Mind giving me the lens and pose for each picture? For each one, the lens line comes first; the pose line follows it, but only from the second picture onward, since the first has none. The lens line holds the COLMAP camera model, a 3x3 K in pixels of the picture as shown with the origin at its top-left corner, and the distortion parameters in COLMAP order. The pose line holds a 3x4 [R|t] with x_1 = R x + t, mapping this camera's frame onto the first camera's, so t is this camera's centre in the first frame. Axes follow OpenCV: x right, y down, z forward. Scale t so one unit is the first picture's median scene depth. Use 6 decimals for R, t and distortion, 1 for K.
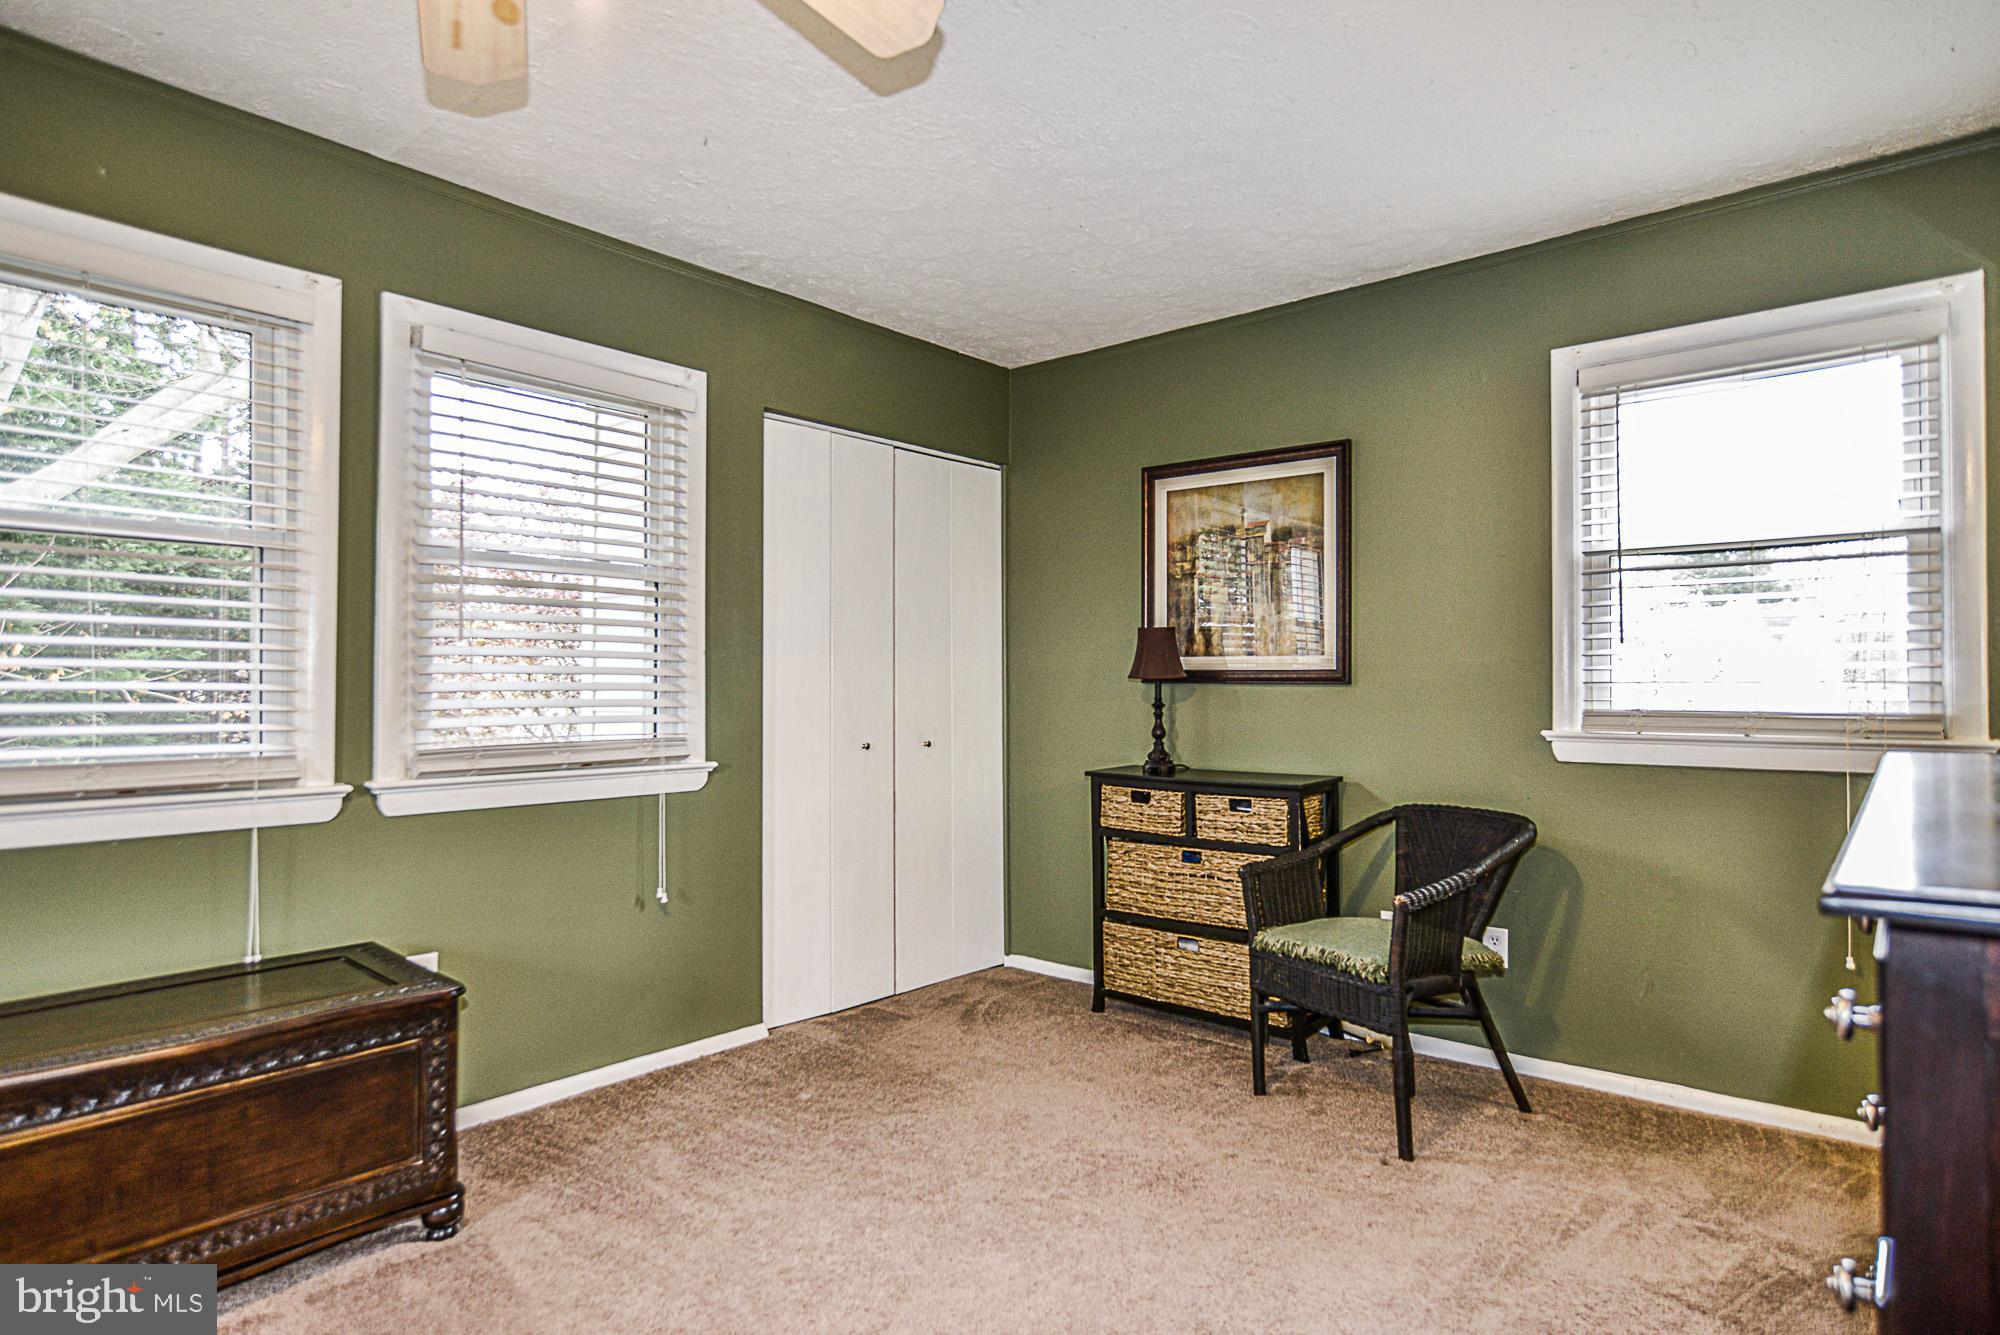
lens RADIAL K [[1100.6, 0, 991.7], [0, 1100.6, 667.3], [0, 0, 1]] dist [-0.008537, 0.002266]
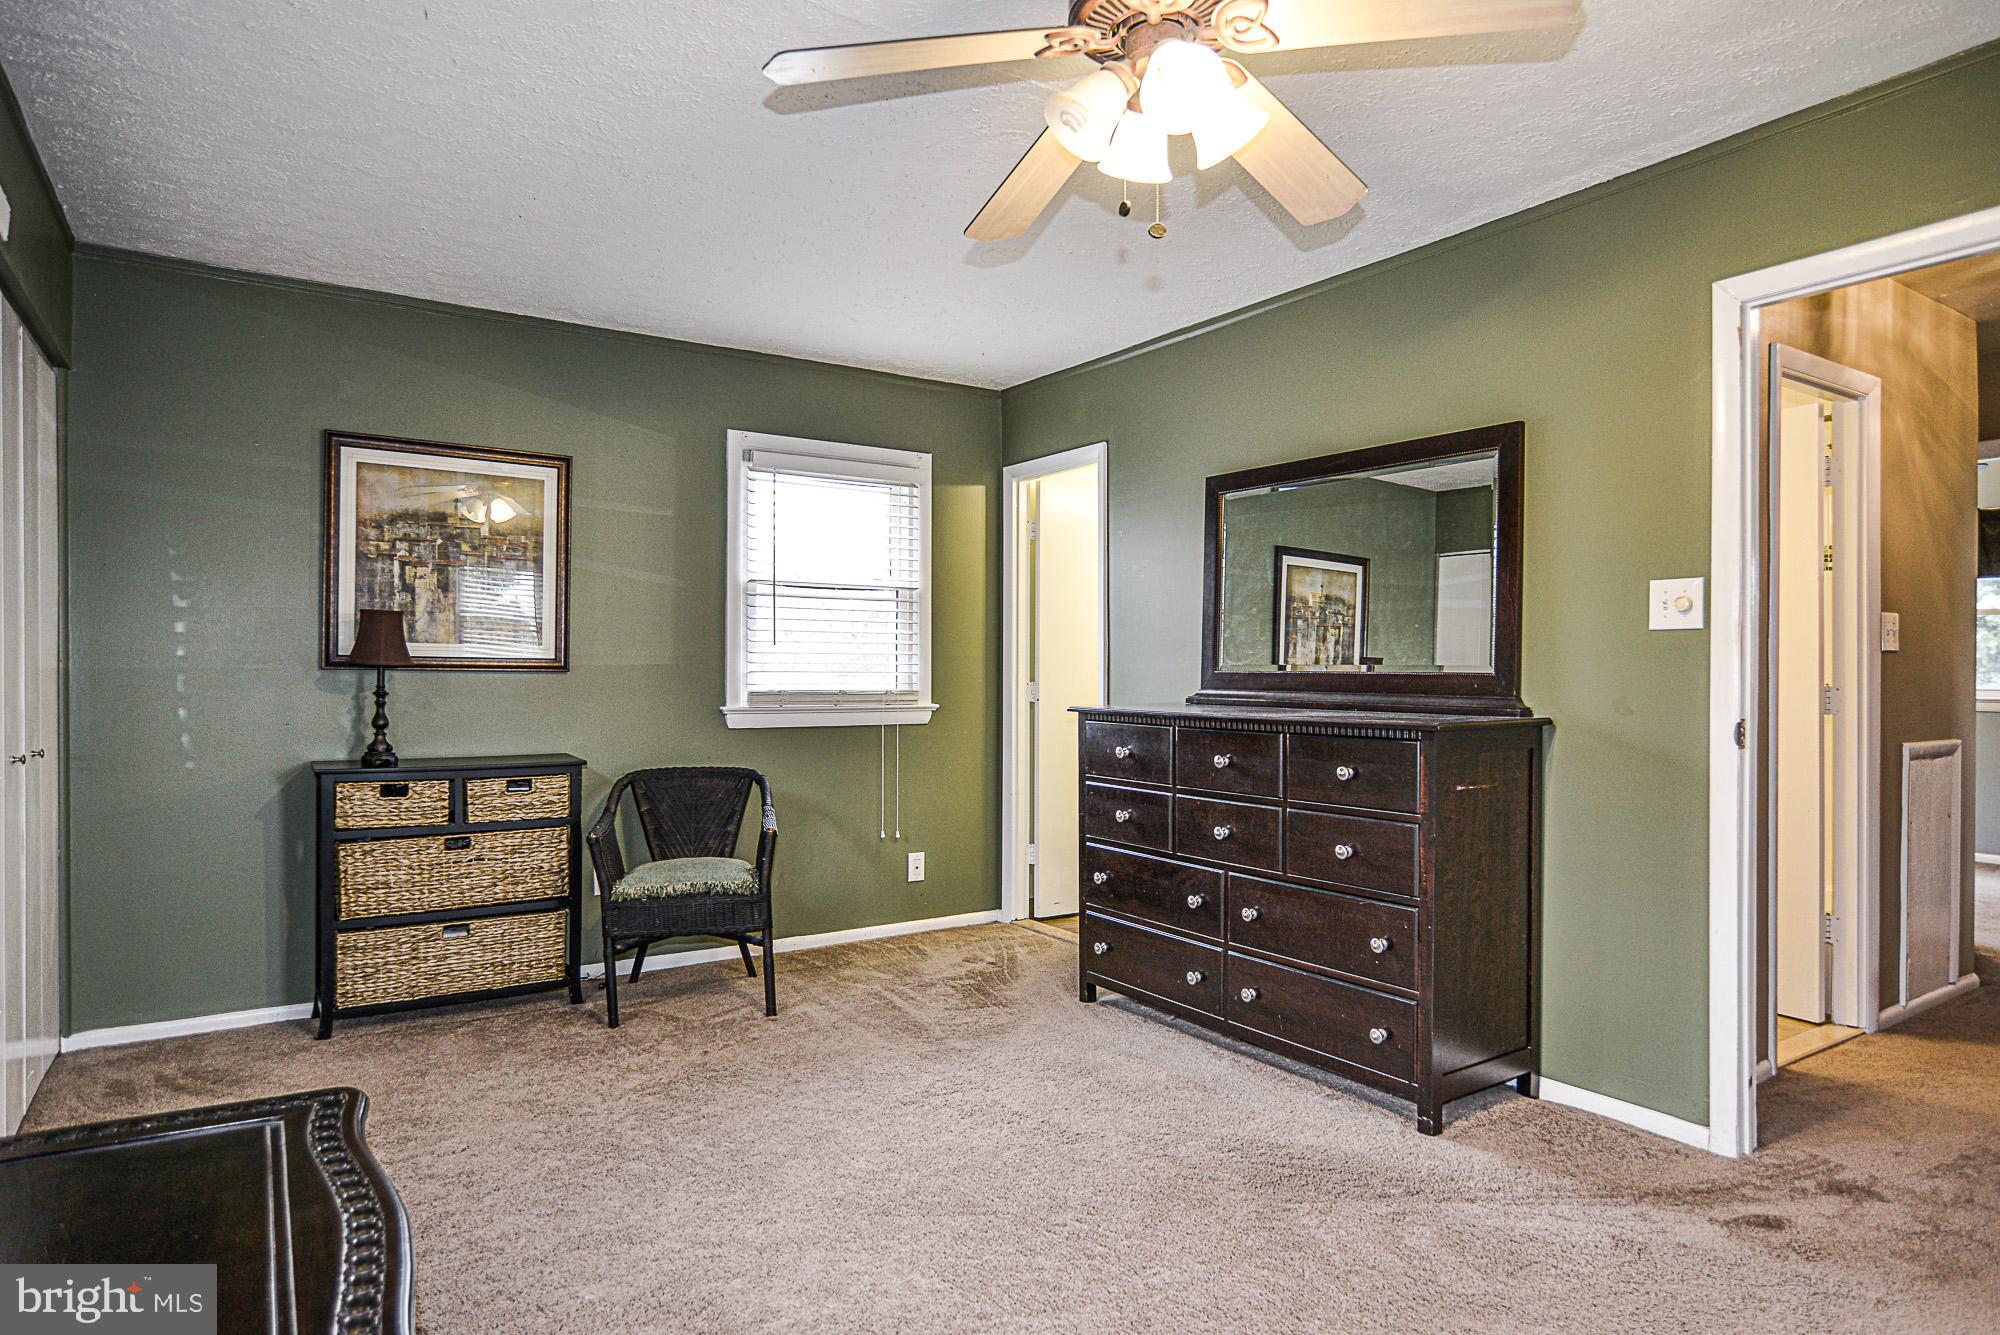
lens RADIAL K [[1148.6, 0, 992.2], [0, 1148.6, 675.0], [0, 0, 1]] dist [-0.024783, 0.018272]
pose [[0.284171, 0.001182, 0.958773, -0.665064], [-0.020557, 0.999777, 0.004860, 0.003479], [-0.958553, -0.021091, 0.284132, 0.235607]]
